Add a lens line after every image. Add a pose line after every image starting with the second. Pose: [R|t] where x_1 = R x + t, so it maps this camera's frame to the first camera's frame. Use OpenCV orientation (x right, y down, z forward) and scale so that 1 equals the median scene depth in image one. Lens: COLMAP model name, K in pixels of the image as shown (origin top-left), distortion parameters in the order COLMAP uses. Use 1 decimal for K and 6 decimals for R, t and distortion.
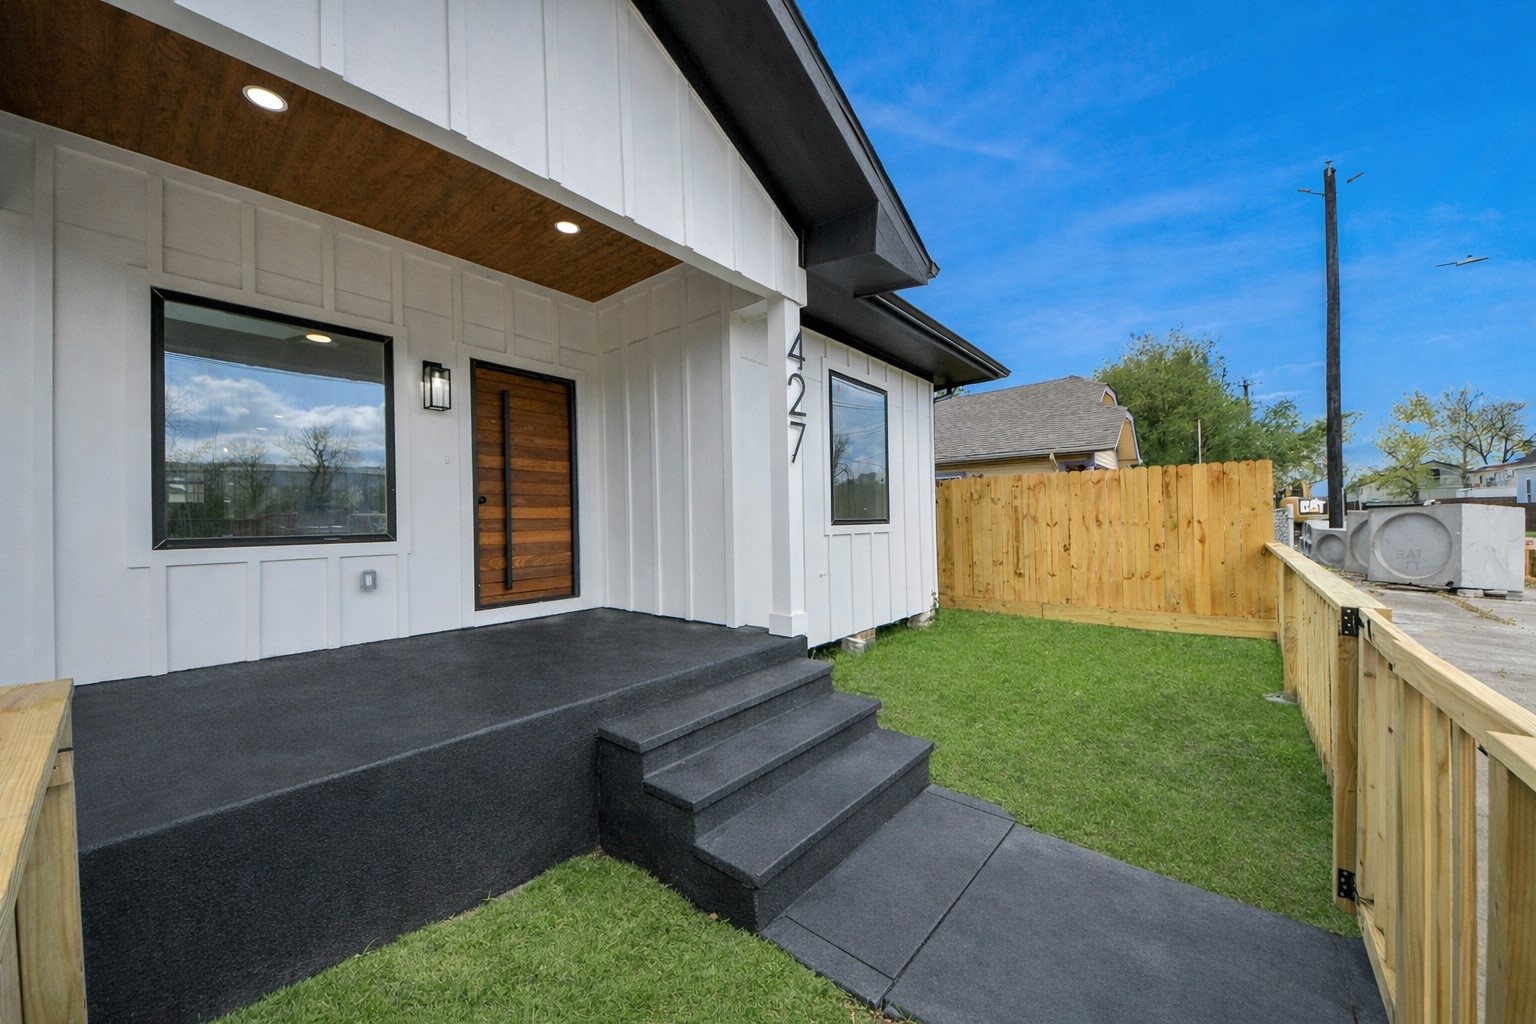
lens RADIAL K [[549.5, 0, 760.5], [0, 549.5, 516.4], [0, 0, 1]] dist [0.046408, -0.000010]
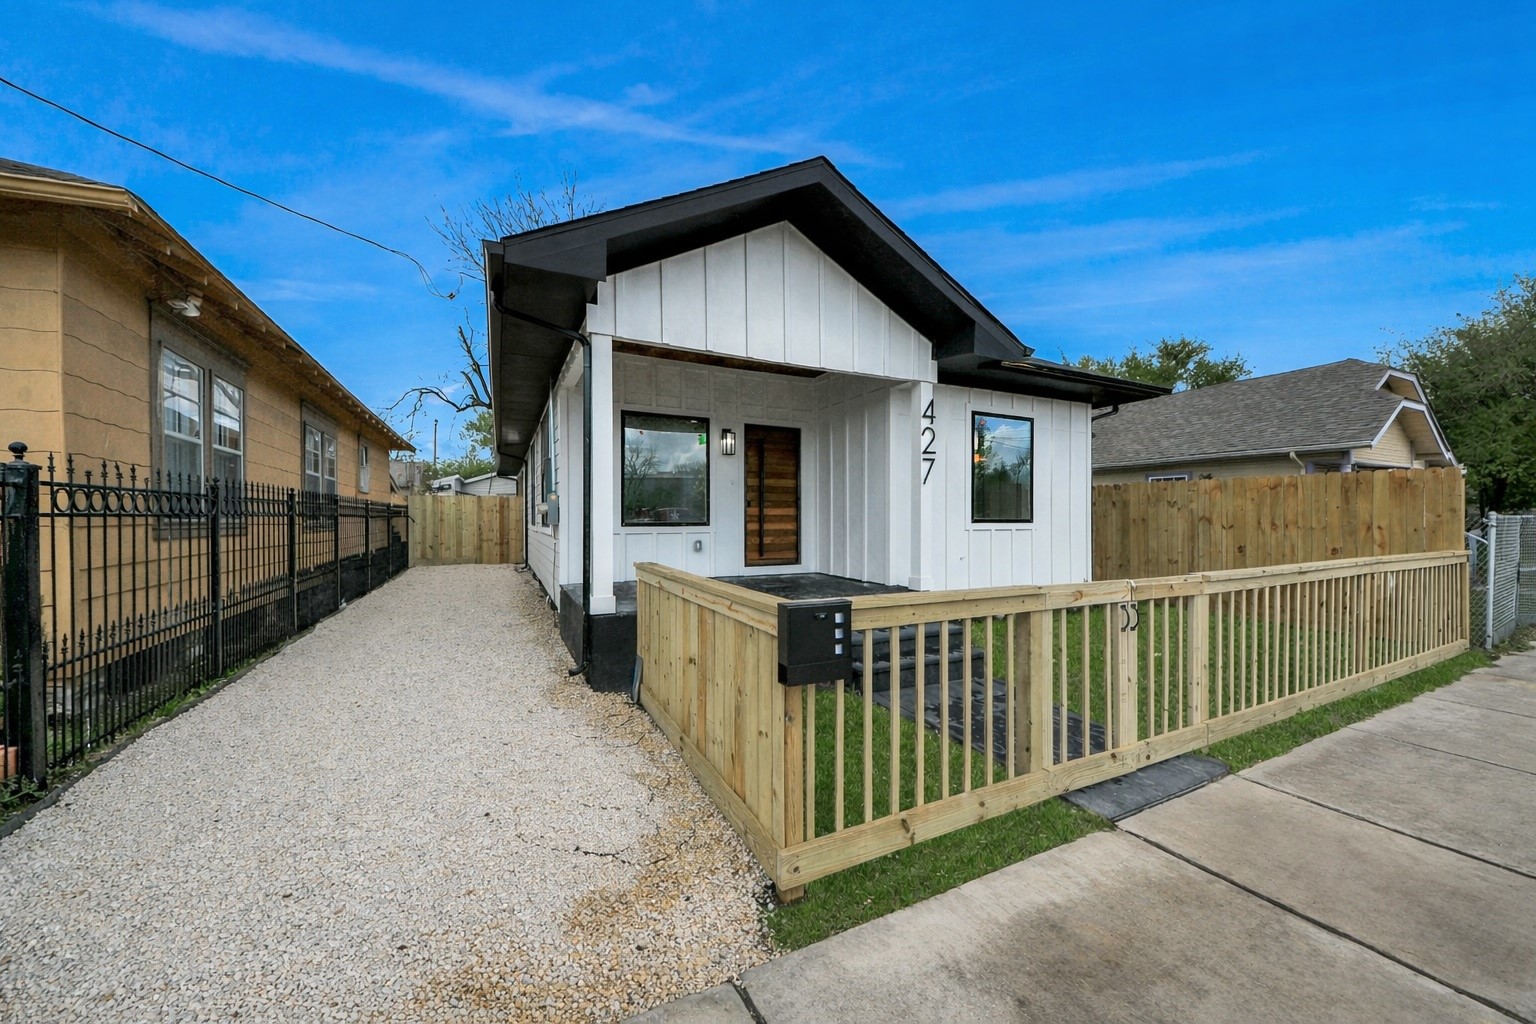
lens RADIAL K [[540.2, 0, 762.1], [0, 540.2, 517.6], [0, 0, 1]] dist [0.026562, -0.000056]
pose [[0.914582, 0.018470, -0.403980, 0.217681], [-0.013160, 0.999787, 0.015917, -0.013603], [0.404187, -0.009241, 0.914630, -0.519293]]
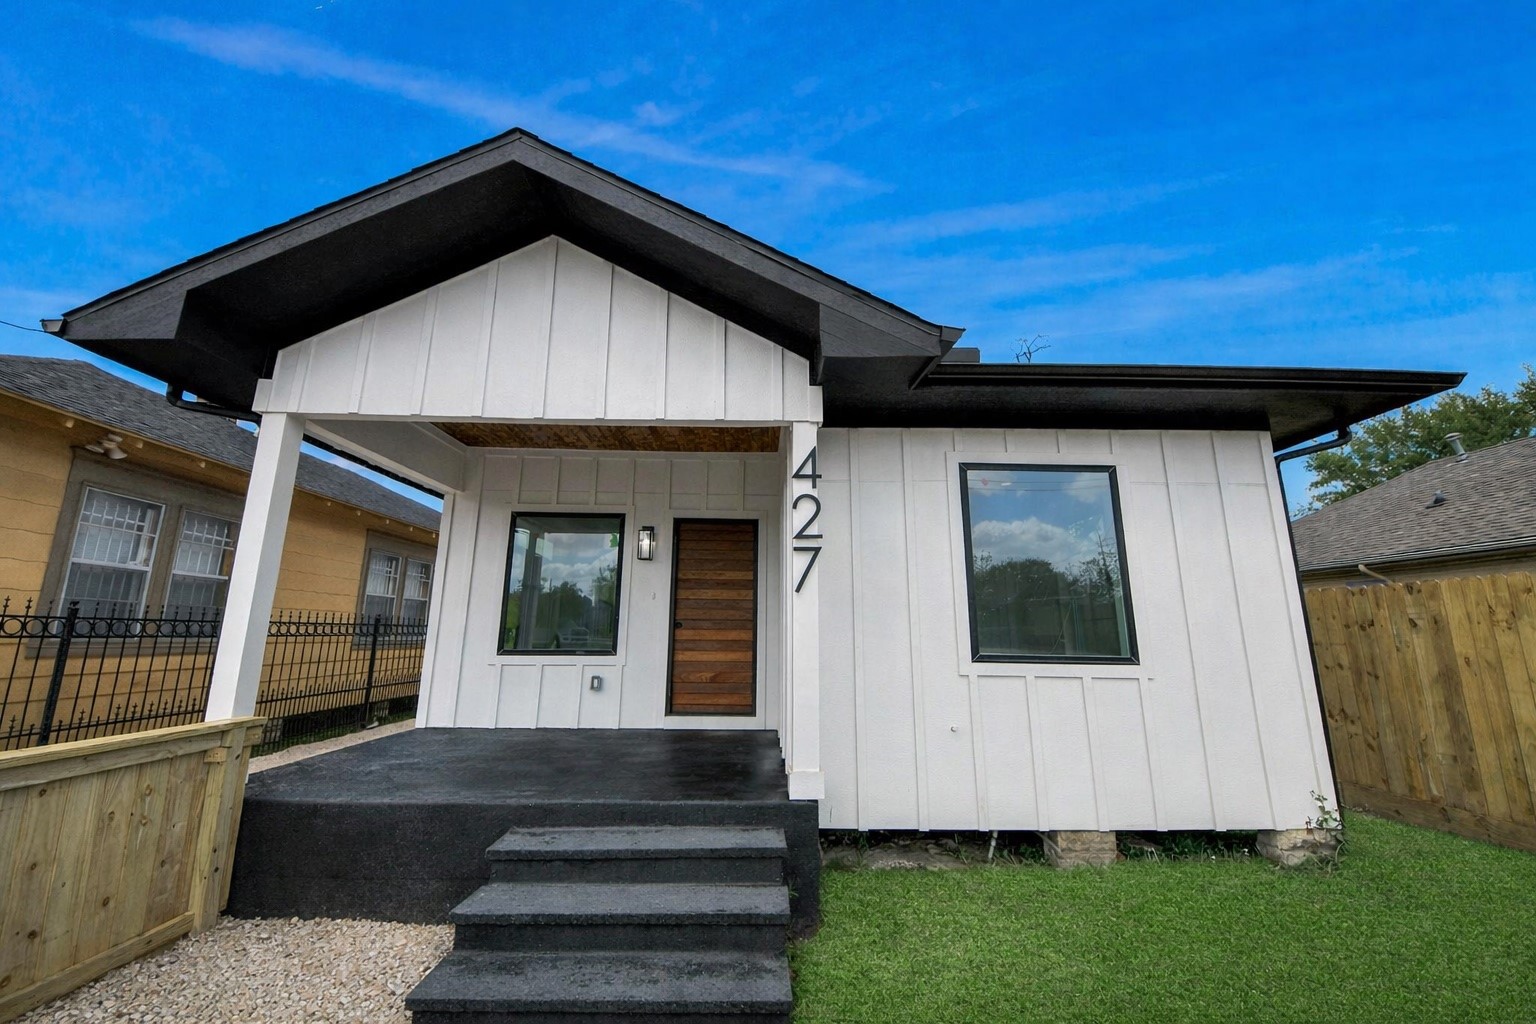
lens RADIAL K [[544.5, 0, 771.6], [0, 544.5, 516.3], [0, 0, 1]] dist [-0.006386, -0.000039]
pose [[0.661952, -0.129838, -0.738215, 0.571941], [-0.013235, 0.982704, -0.184707, -0.045106], [0.749429, 0.132038, 0.648785, 0.310161]]
